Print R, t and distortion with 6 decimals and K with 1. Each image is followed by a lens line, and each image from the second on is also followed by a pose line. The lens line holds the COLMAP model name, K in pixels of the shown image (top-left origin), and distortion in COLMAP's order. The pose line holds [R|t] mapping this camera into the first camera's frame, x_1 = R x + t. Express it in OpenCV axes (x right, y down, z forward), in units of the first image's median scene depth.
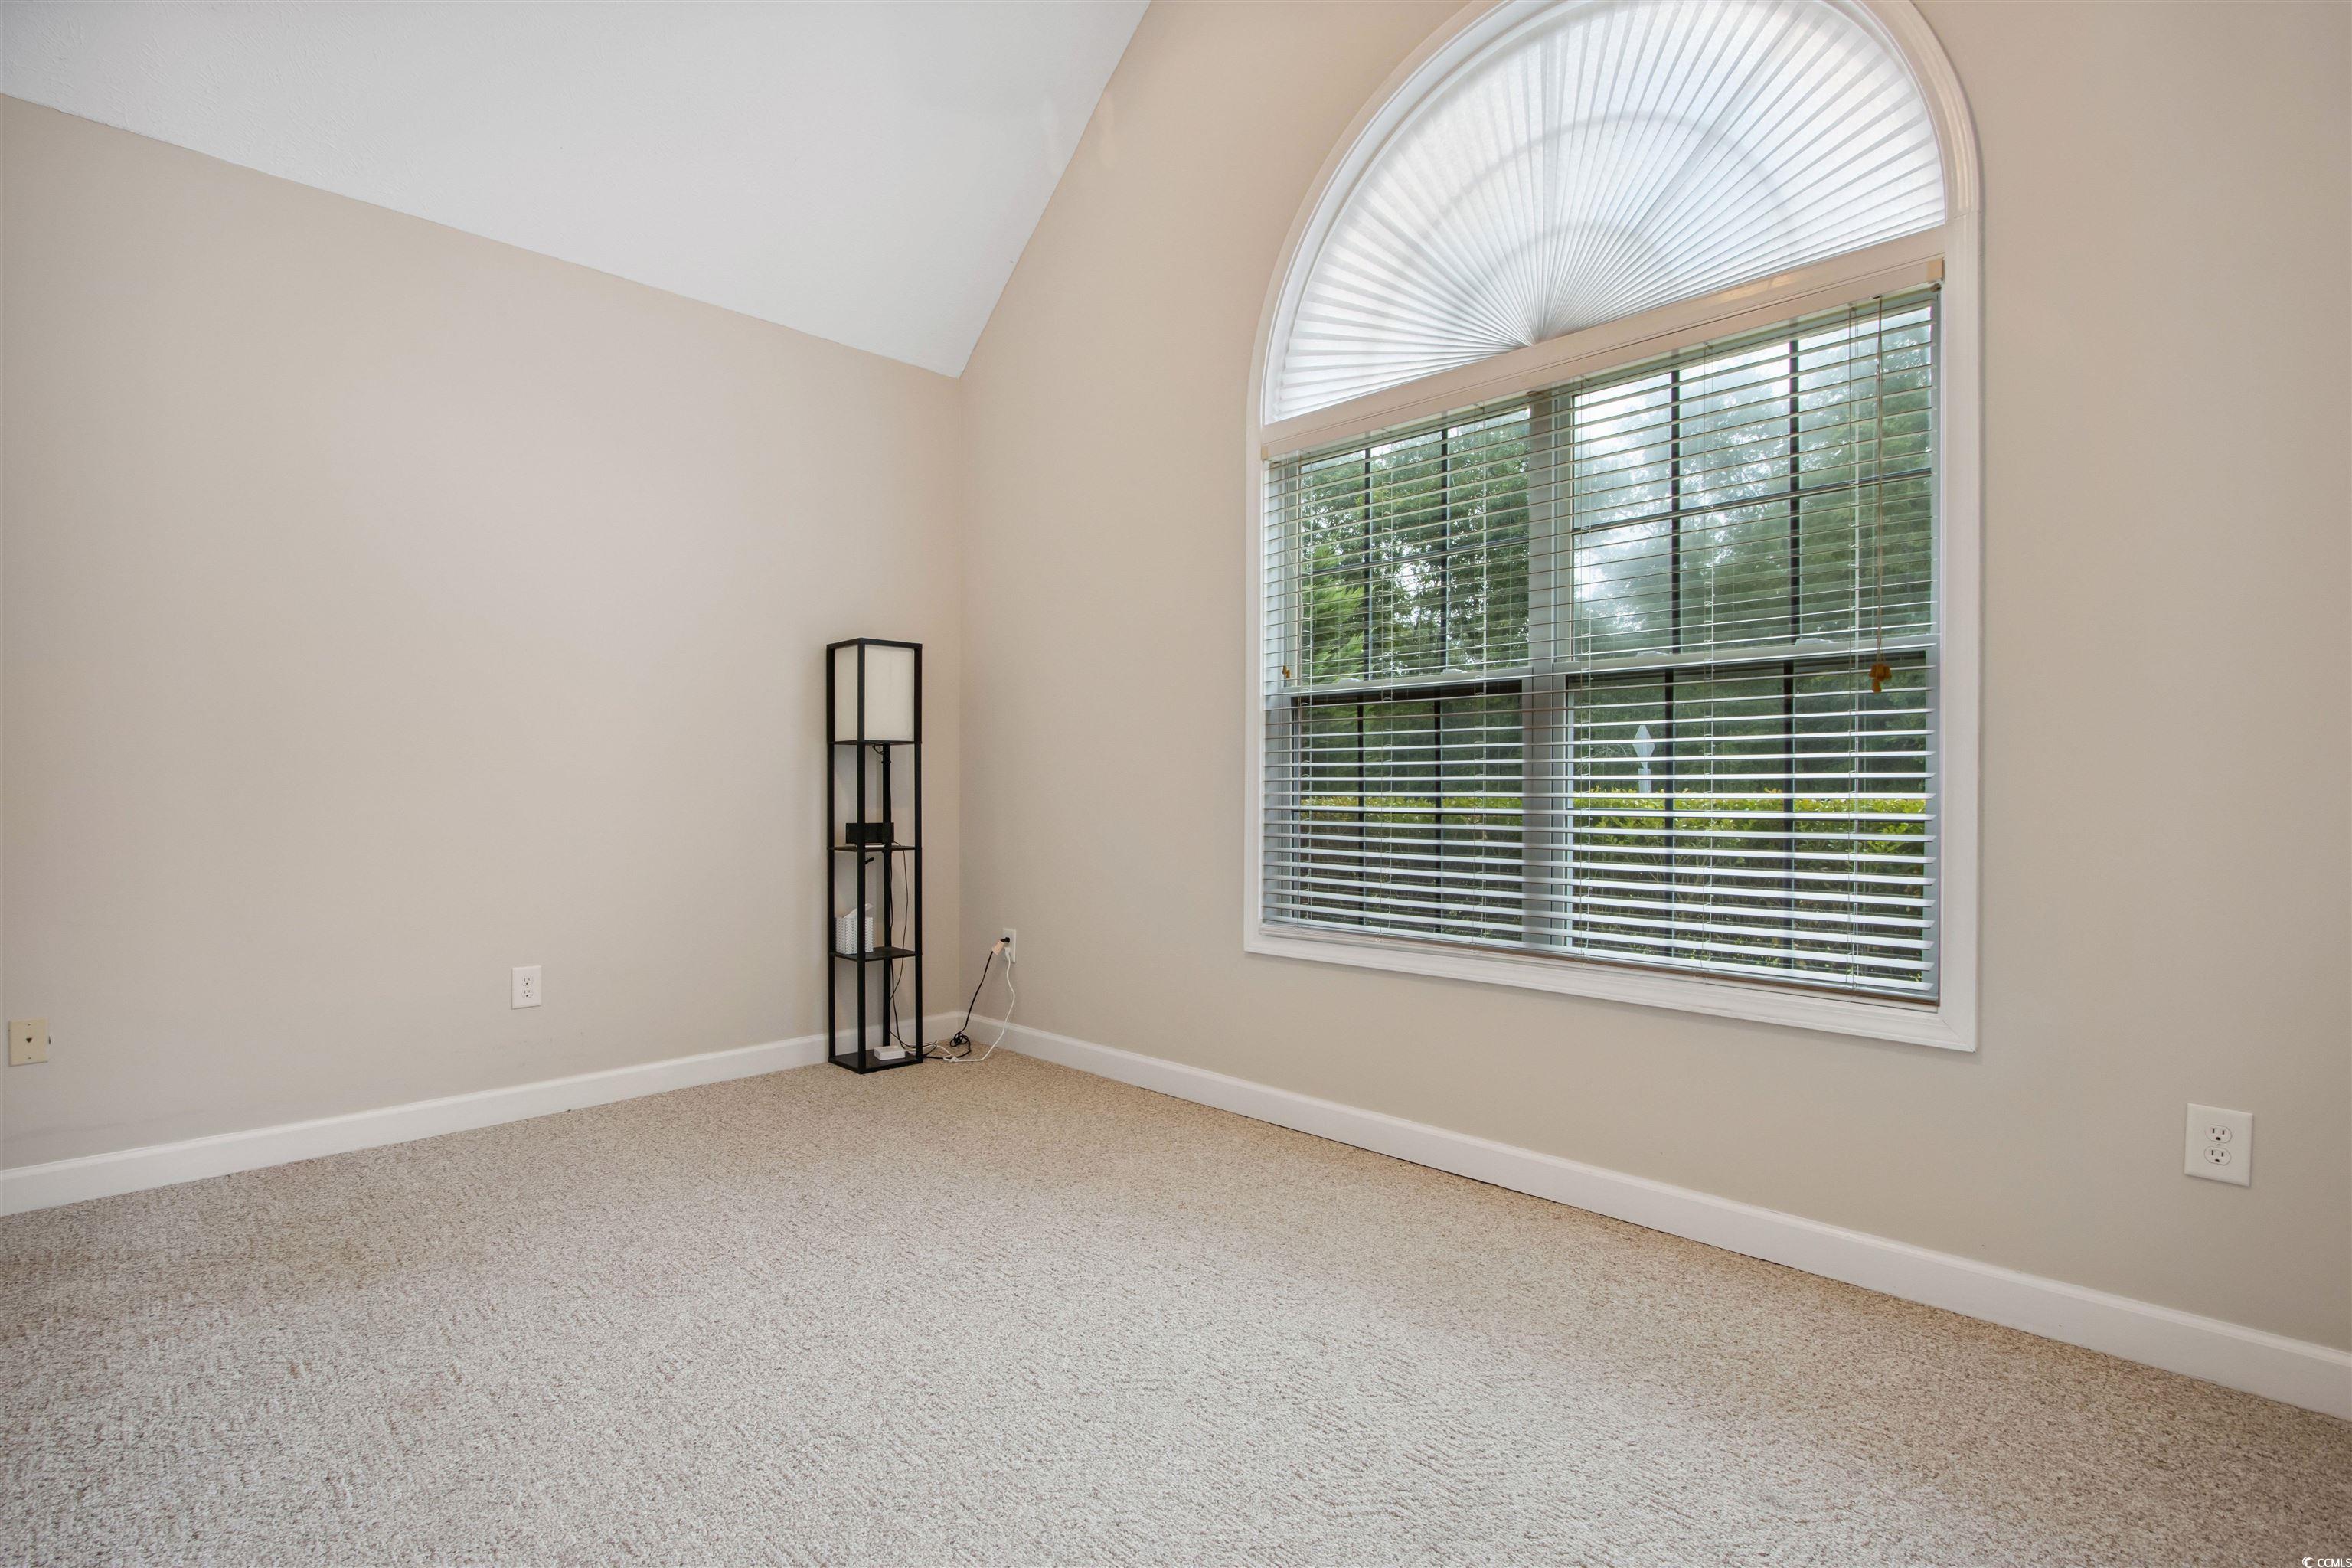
lens RADIAL K [[1082.2, 0, 1160.5], [0, 1082.2, 793.5], [0, 0, 1]] dist [-0.030701, 0.009072]
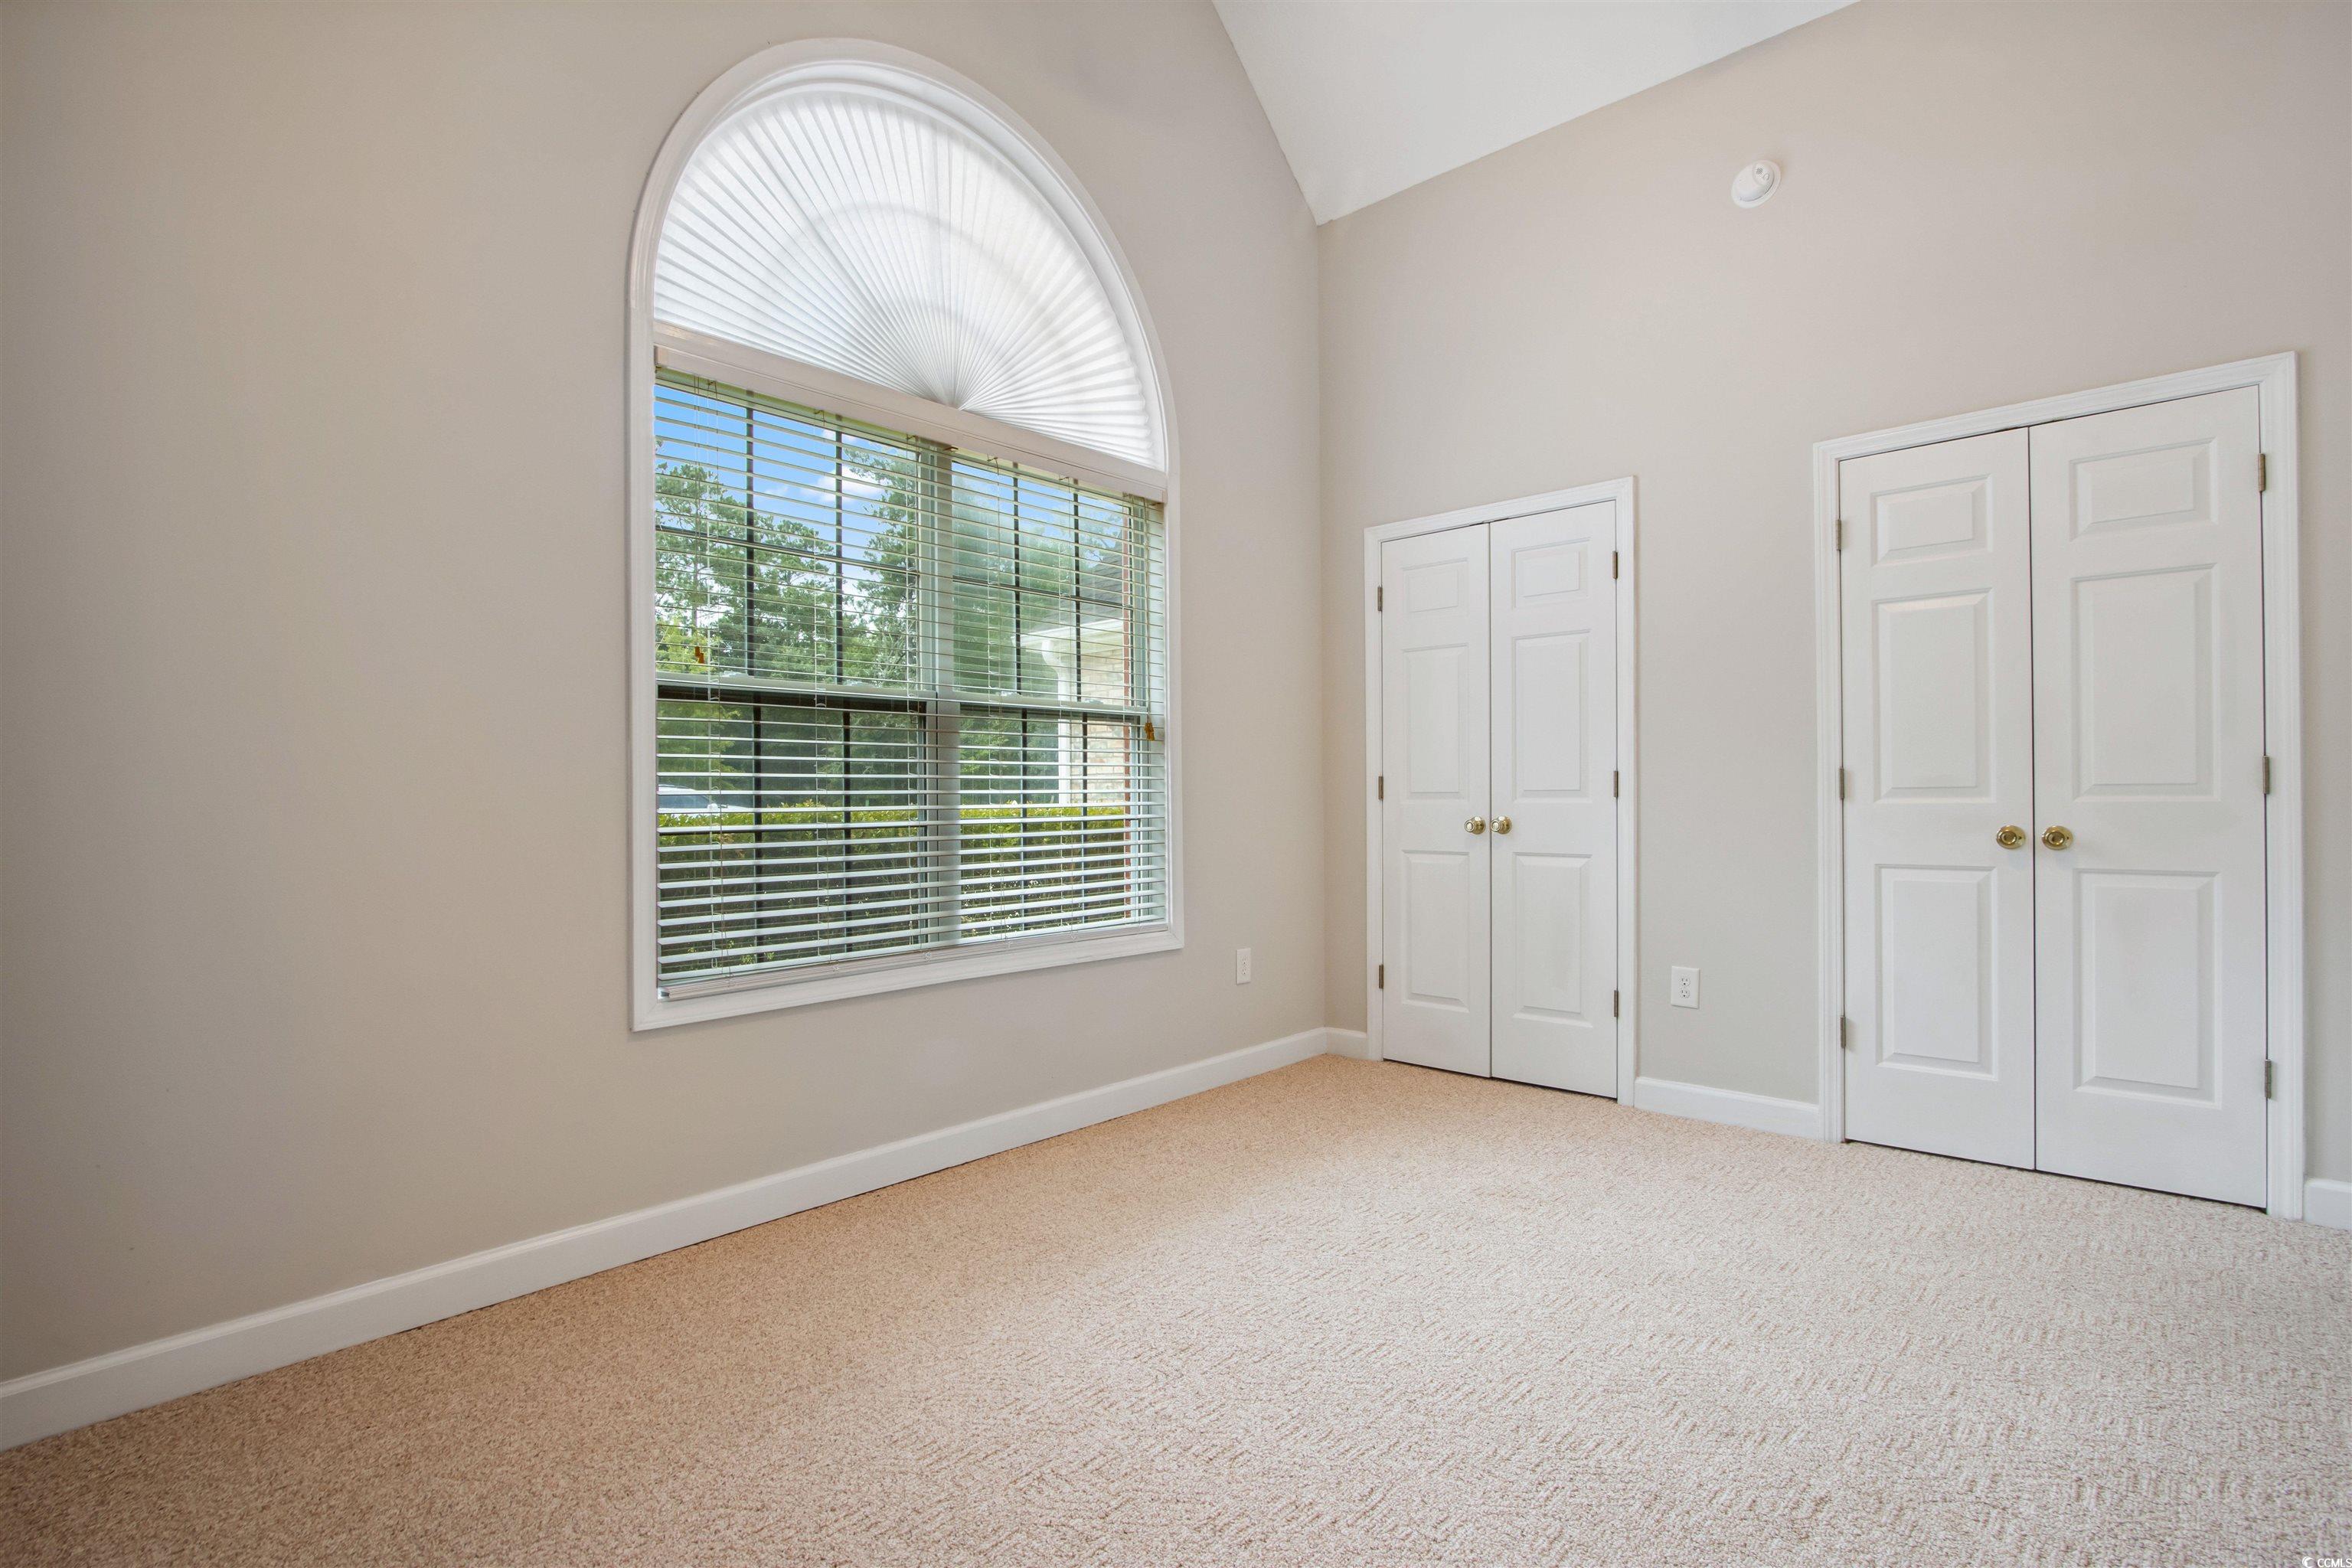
lens RADIAL K [[1110.4, 0, 1149.7], [0, 1110.4, 794.9], [0, 0, 1]] dist [-0.014817, 0.000859]
pose [[-0.031618, 0.004690, 0.999489, -0.768350], [0.013455, 0.999900, -0.004266, -0.003431], [-0.999409, 0.013313, -0.031677, 0.784947]]
